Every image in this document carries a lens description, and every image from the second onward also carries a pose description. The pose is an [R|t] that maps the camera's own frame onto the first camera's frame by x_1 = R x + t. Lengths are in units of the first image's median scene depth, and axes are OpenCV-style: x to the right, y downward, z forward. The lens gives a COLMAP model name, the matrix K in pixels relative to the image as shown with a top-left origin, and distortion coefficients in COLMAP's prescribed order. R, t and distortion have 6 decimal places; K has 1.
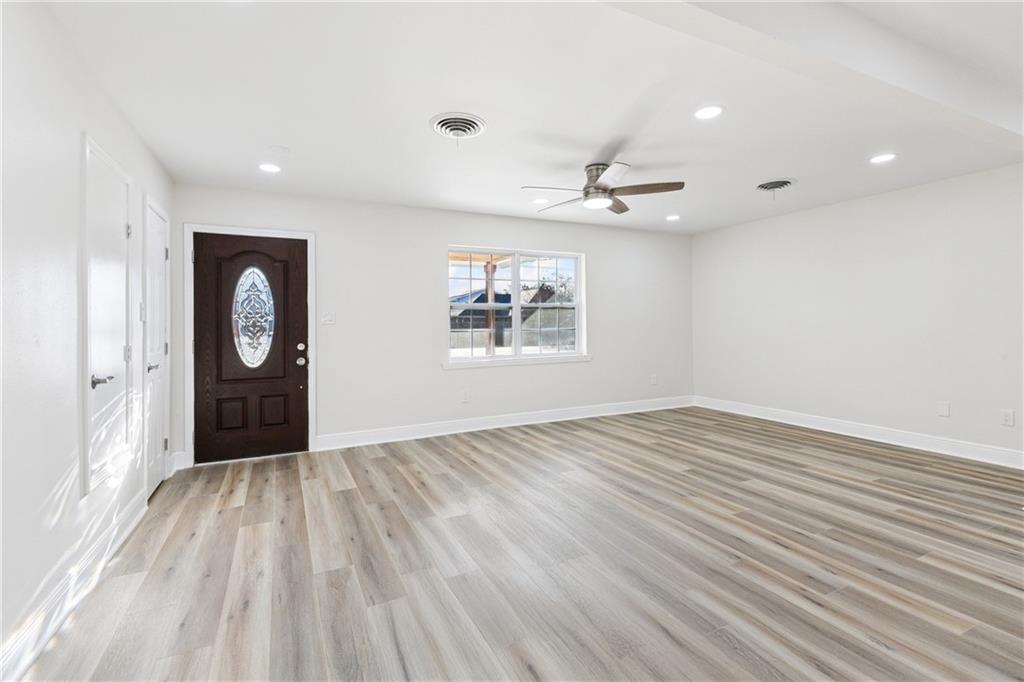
lens RADIAL K [[469.2, 0, 516.6], [0, 469.2, 323.8], [0, 0, 1]] dist [0.005163, -0.000258]
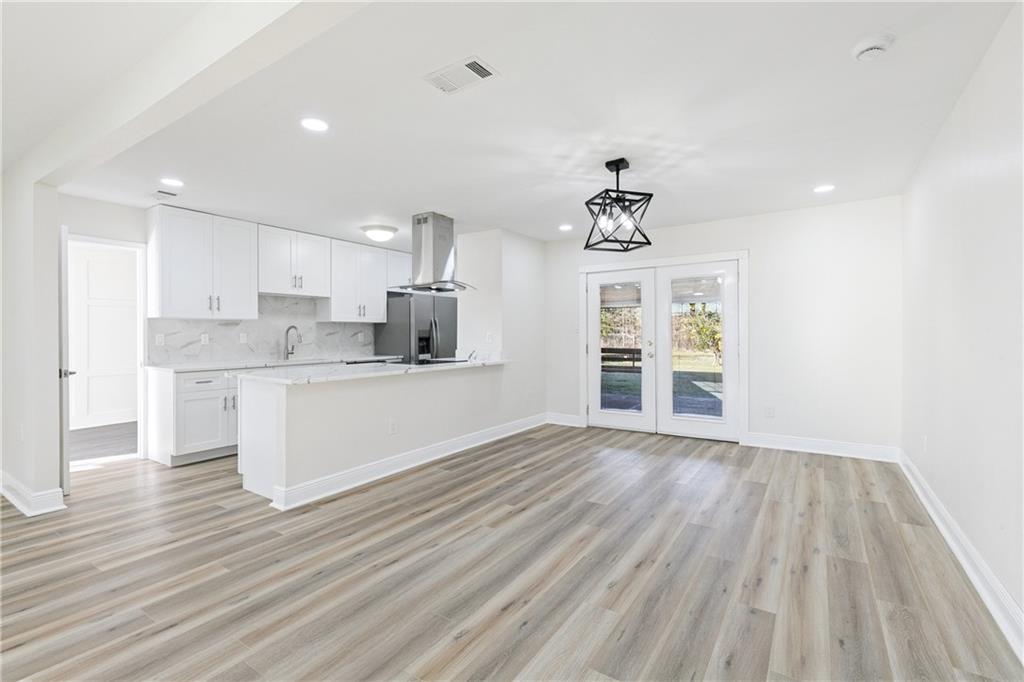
lens RADIAL K [[469.2, 0, 506.4], [0, 469.2, 332.5], [0, 0, 1]] dist [0.005163, -0.000258]
pose [[-0.500691, 0.015858, 0.865481, -0.289543], [0.007045, 0.999874, -0.014245, 0.003817], [-0.865597, -0.001035, -0.500740, 0.462388]]
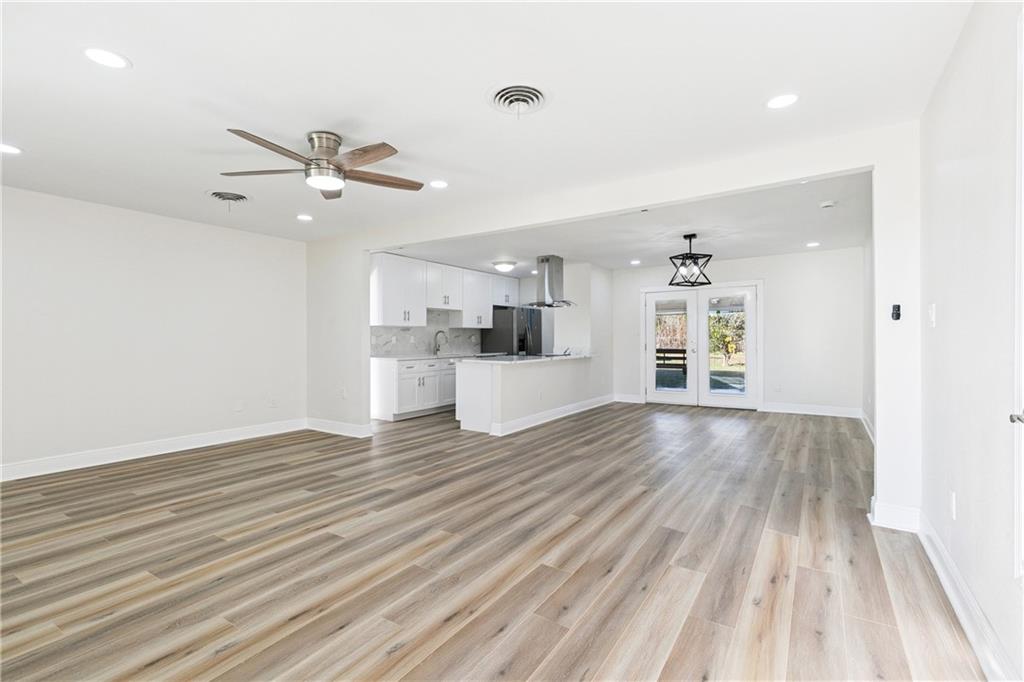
lens RADIAL K [[469.2, 0, 506.3], [0, 469.2, 339.7], [0, 0, 1]] dist [0.005163, -0.000258]
pose [[-0.496084, 0.011522, 0.868198, -0.659282], [0.008117, 0.999930, -0.008632, 0.017820], [-0.868237, 0.002765, -0.496142, 1.121623]]
